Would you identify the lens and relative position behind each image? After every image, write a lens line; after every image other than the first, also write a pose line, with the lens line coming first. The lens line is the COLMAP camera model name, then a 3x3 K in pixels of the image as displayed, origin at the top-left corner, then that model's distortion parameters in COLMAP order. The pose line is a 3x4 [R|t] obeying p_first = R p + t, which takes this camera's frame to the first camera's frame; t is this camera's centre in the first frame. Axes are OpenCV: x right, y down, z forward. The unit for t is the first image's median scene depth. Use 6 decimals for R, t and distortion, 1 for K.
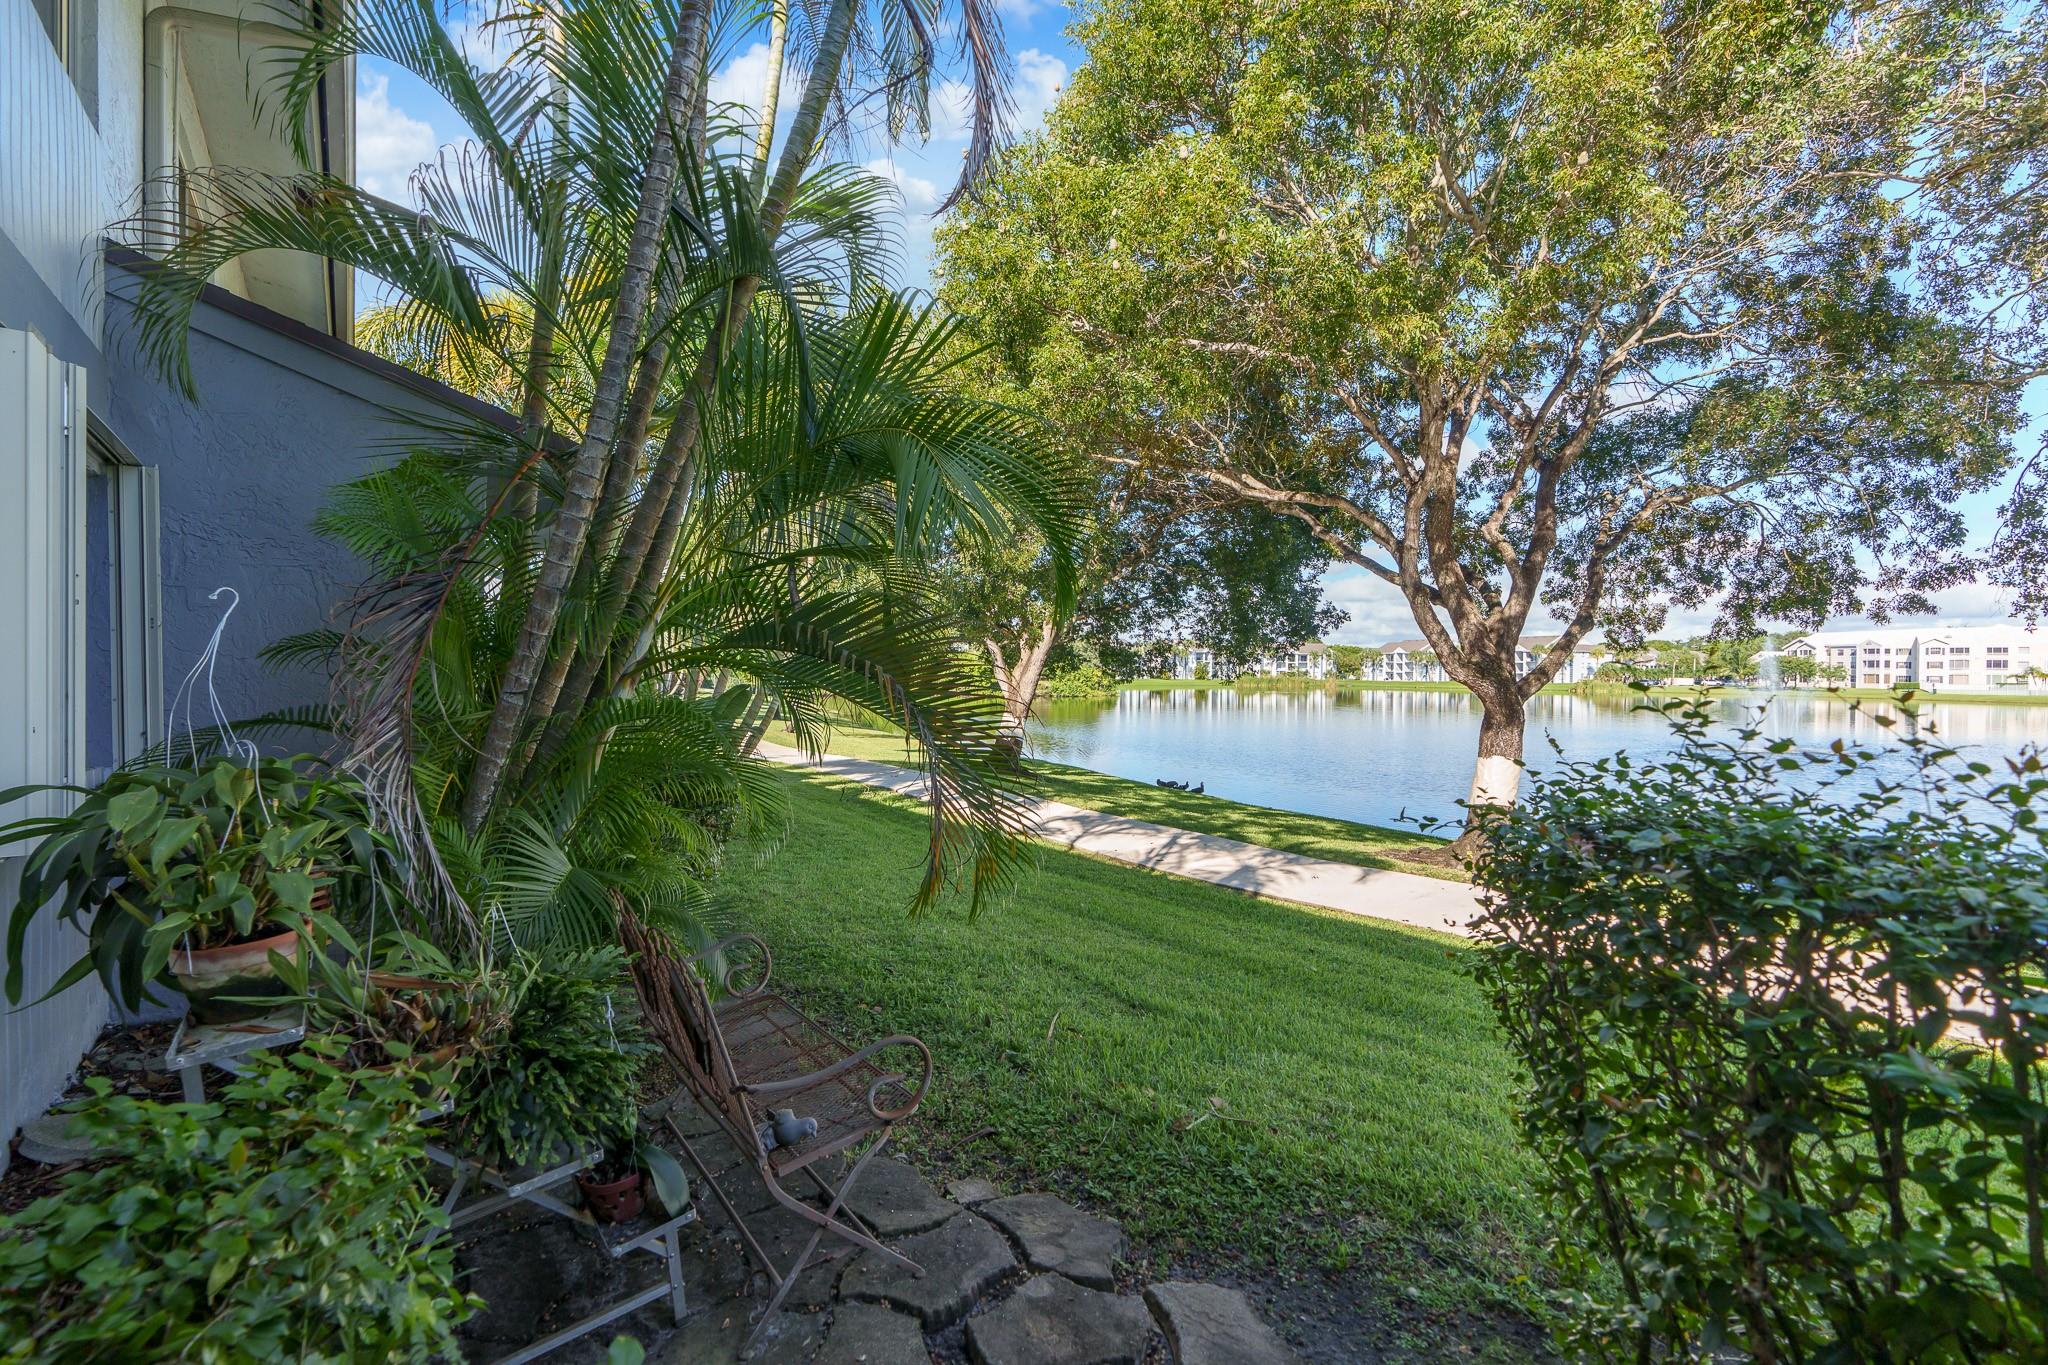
lens RADIAL K [[924.0, 0, 1006.0], [0, 924.0, 680.5], [0, 0, 1]] dist [-0.007644, 0.001149]
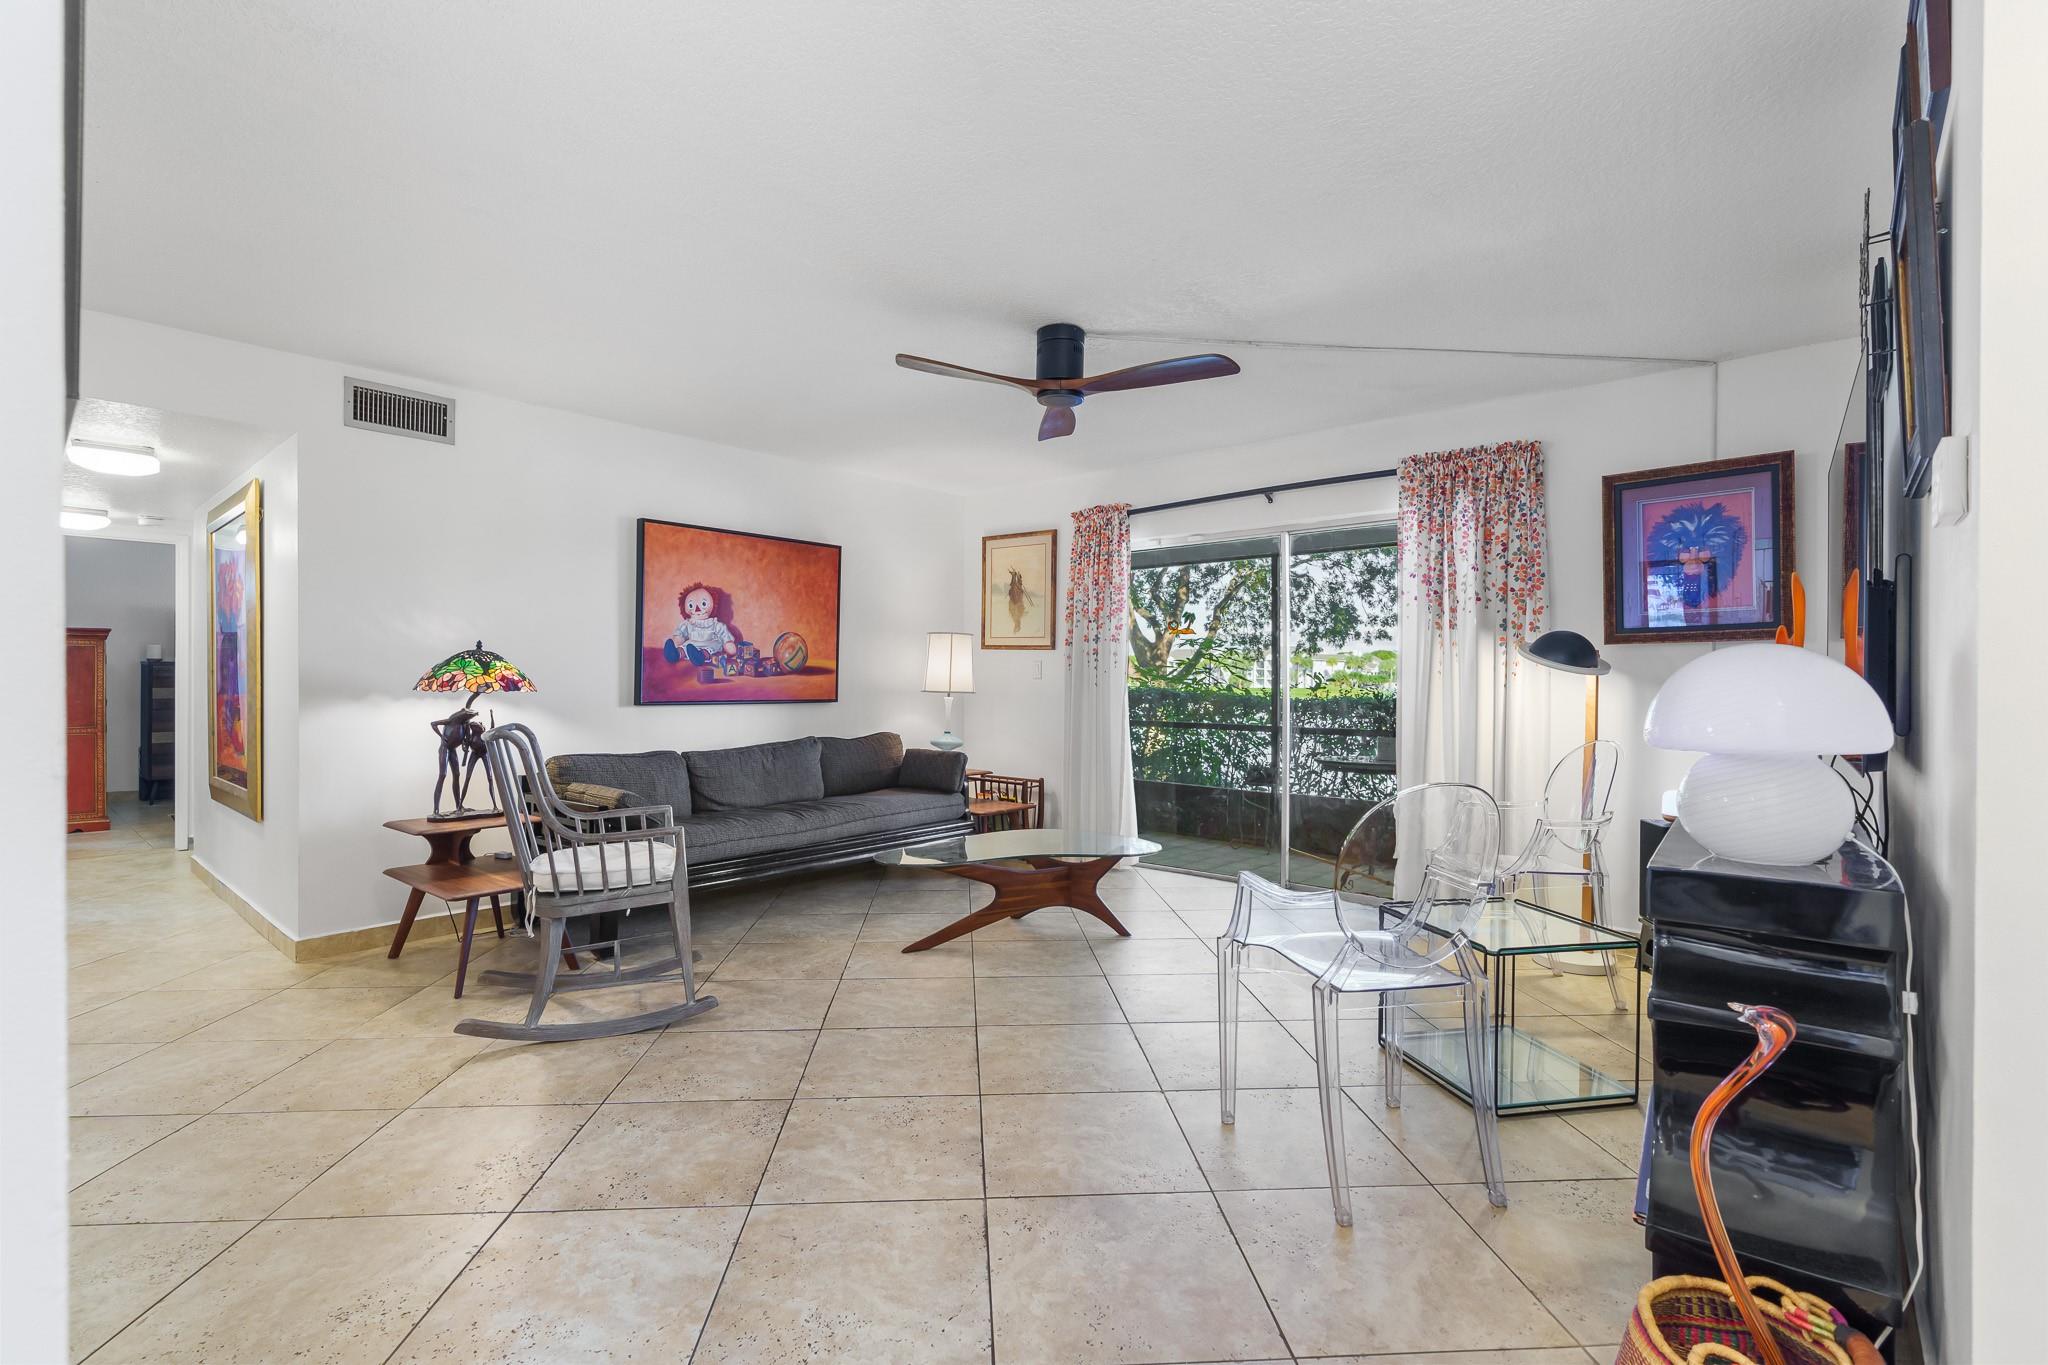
lens RADIAL K [[924.0, 0, 1017.2], [0, 924.0, 679.5], [0, 0, 1]] dist [-0.007644, 0.001149]
pose [[0.972634, -0.006560, 0.232250, -0.116200], [0.009298, 0.999900, -0.010696, 0.015812], [-0.232156, 0.012563, 0.972597, -0.546869]]
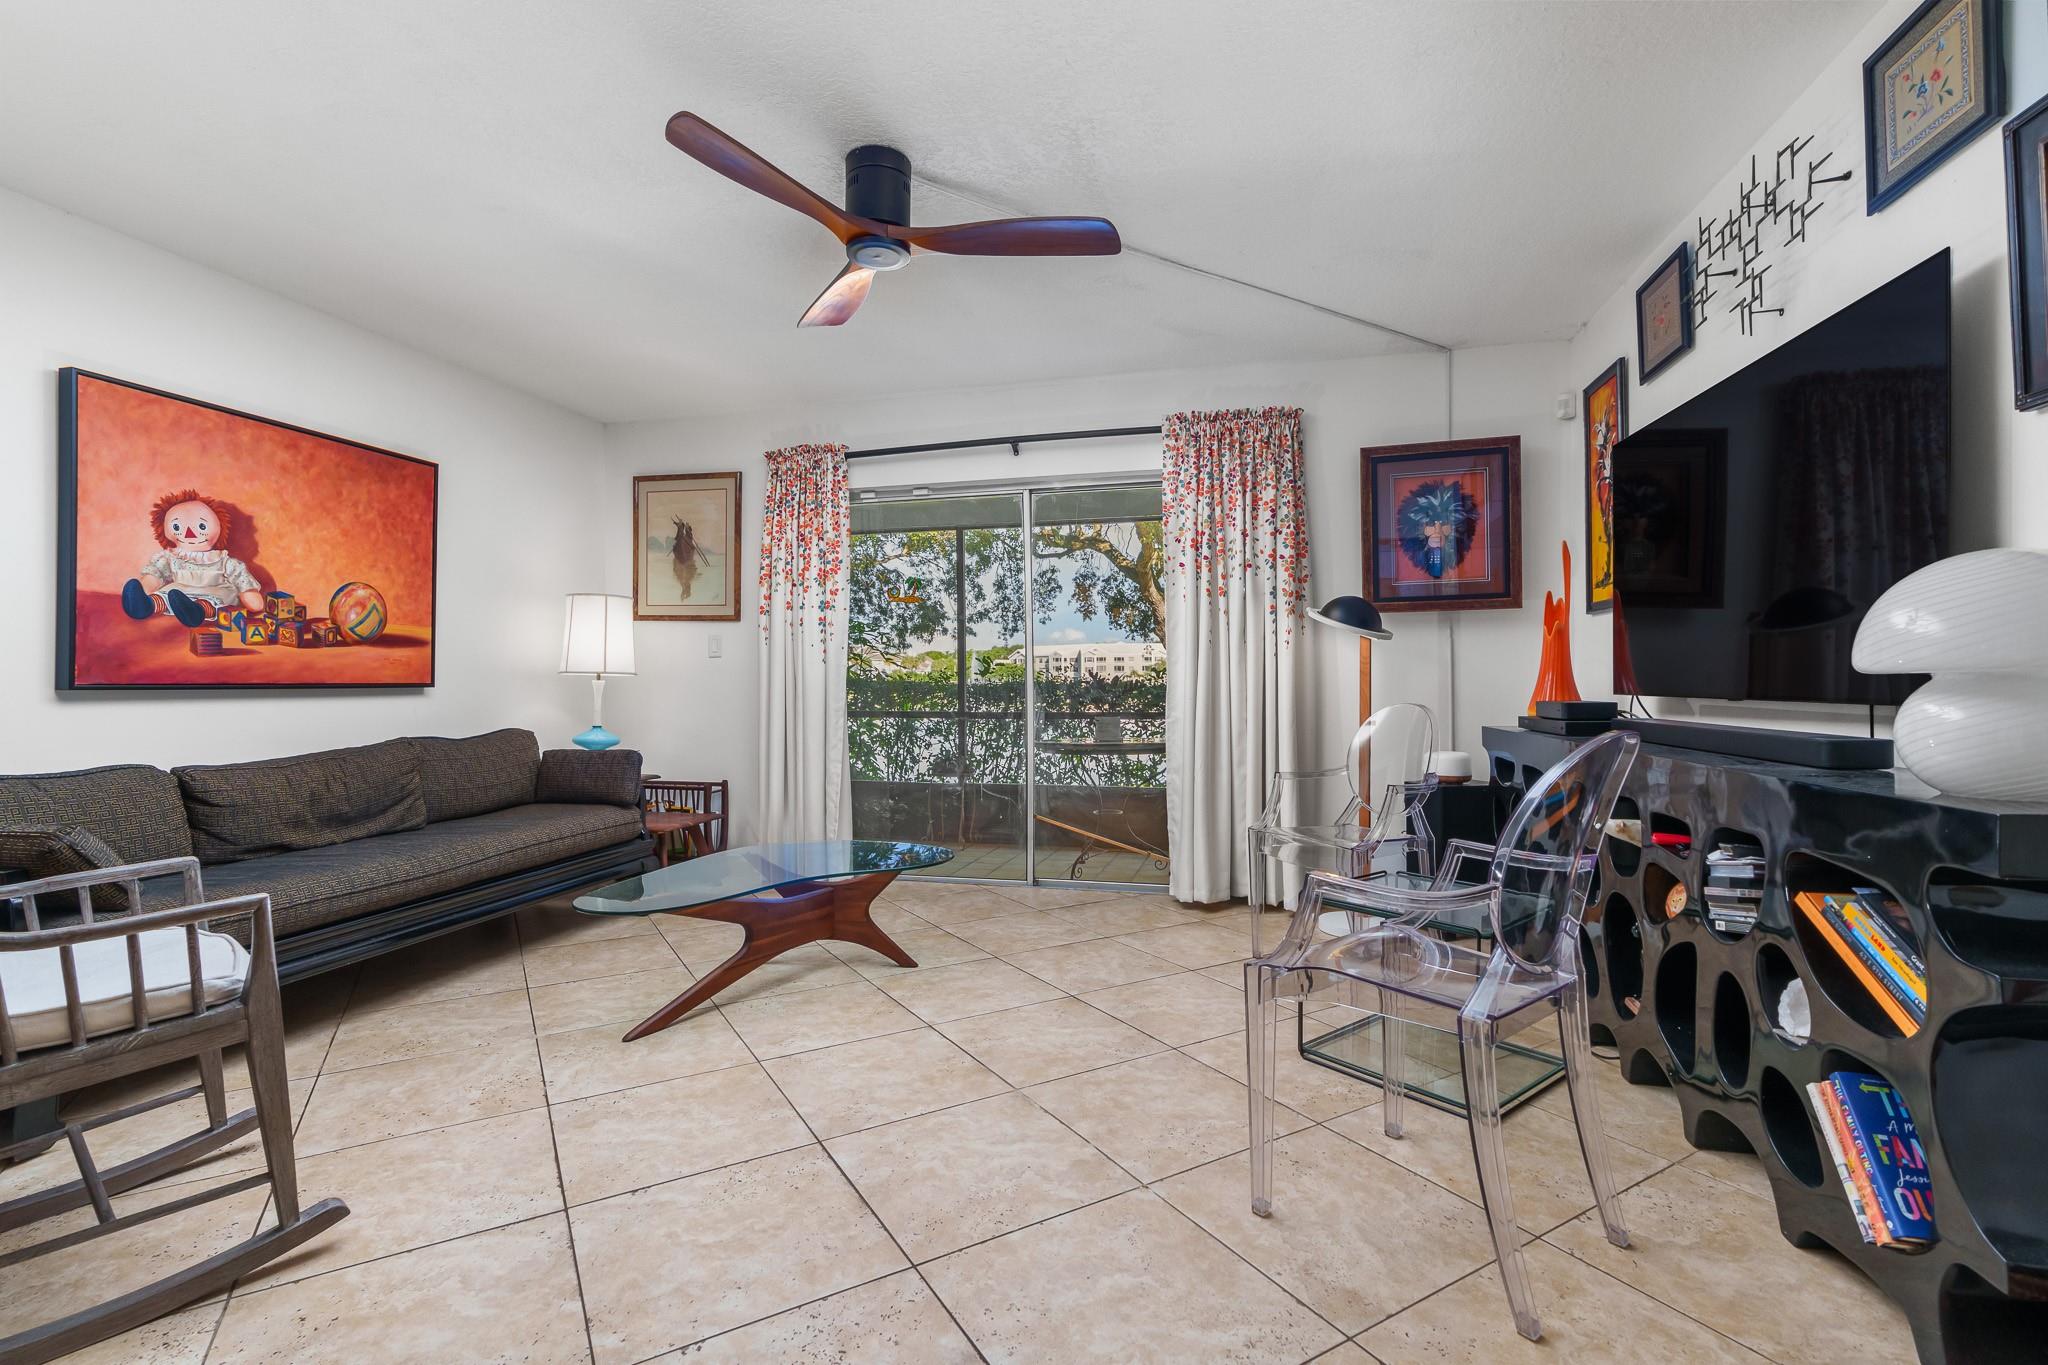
lens RADIAL K [[924.0, 0, 1016.4], [0, 924.0, 686.7], [0, 0, 1]] dist [-0.007644, 0.001149]
pose [[0.764226, -0.019150, 0.644665, -0.142725], [0.021270, 0.999764, 0.004485, 0.022527], [-0.644598, 0.010284, 0.764452, -0.469689]]
